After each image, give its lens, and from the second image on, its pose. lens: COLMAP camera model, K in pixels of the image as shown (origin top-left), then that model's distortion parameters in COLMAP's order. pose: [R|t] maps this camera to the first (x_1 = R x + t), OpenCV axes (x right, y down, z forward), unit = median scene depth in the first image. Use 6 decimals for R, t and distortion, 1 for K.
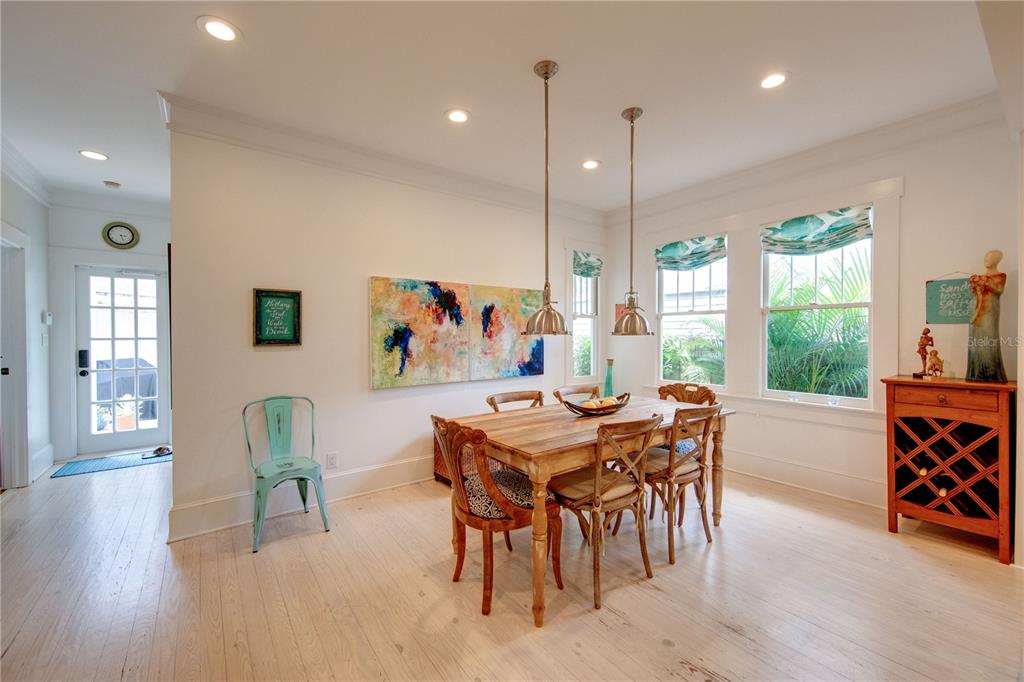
lens RADIAL K [[406.4, 0, 511.4], [0, 406.4, 340.8], [0, 0, 1]] dist [0.000838, -0.000238]
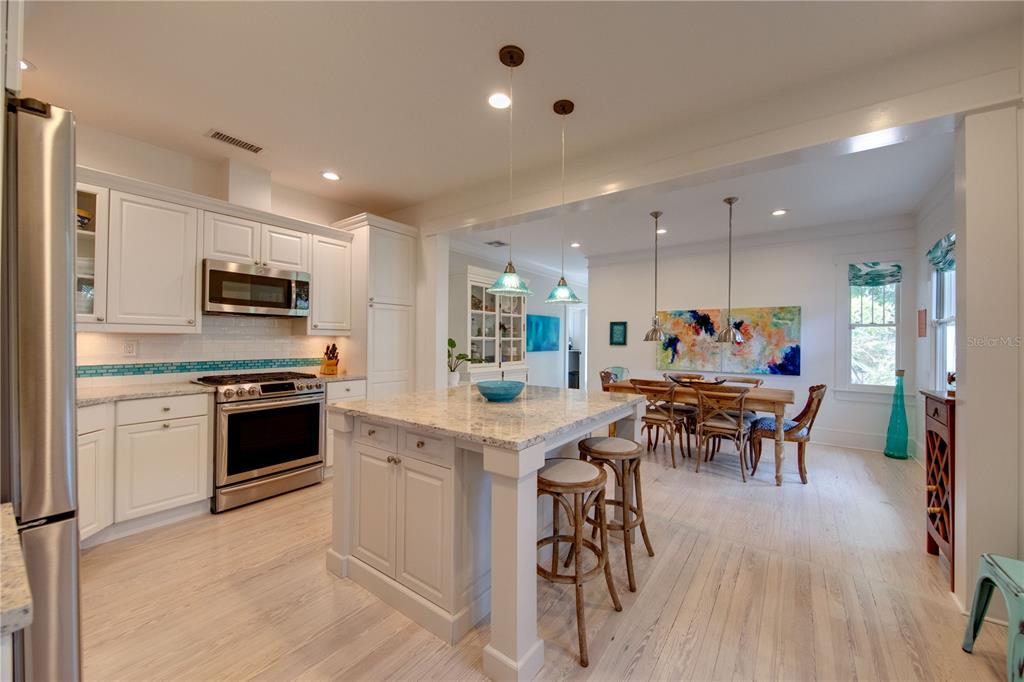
lens RADIAL K [[392.2, 0, 532.1], [0, 392.2, 335.7], [0, 0, 1]] dist [0.007175, -0.003513]
pose [[0.305724, -0.004602, -0.952109, 1.131717], [-0.022832, 0.999665, -0.012163, -0.003890], [0.951846, 0.025457, 0.305517, -0.134389]]
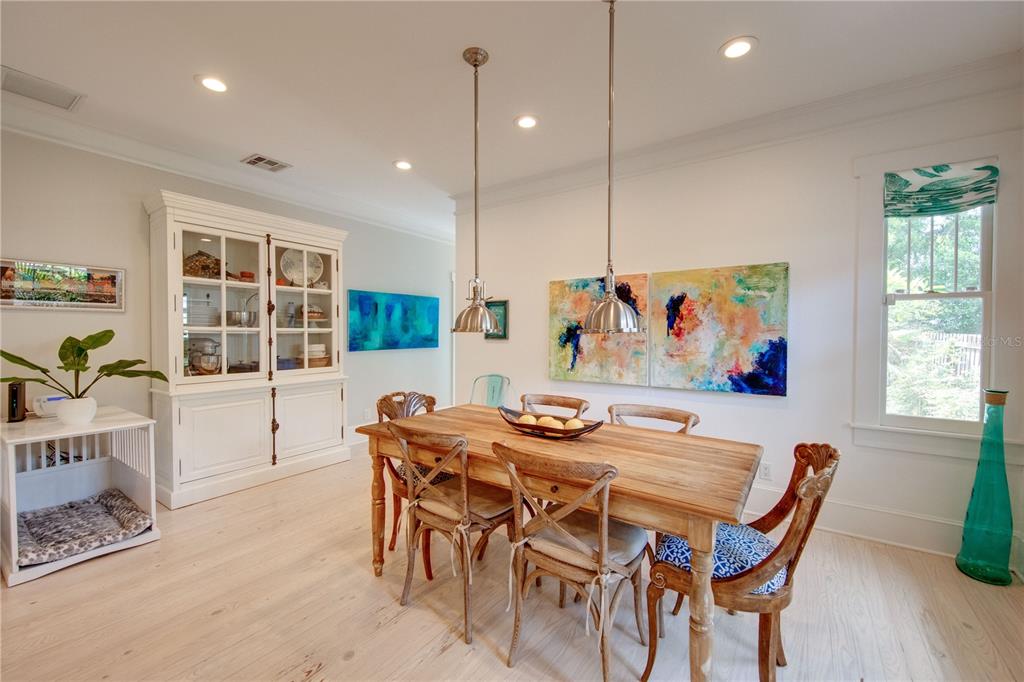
lens RADIAL K [[415.8, 0, 526.4], [0, 415.8, 335.2], [0, 0, 1]] dist [0.003255, -0.000190]
pose [[0.313228, 0.011866, -0.949604, 0.671451], [-0.014732, 0.999862, 0.007635, -0.012169], [0.949564, 0.011598, 0.313359, 0.502083]]
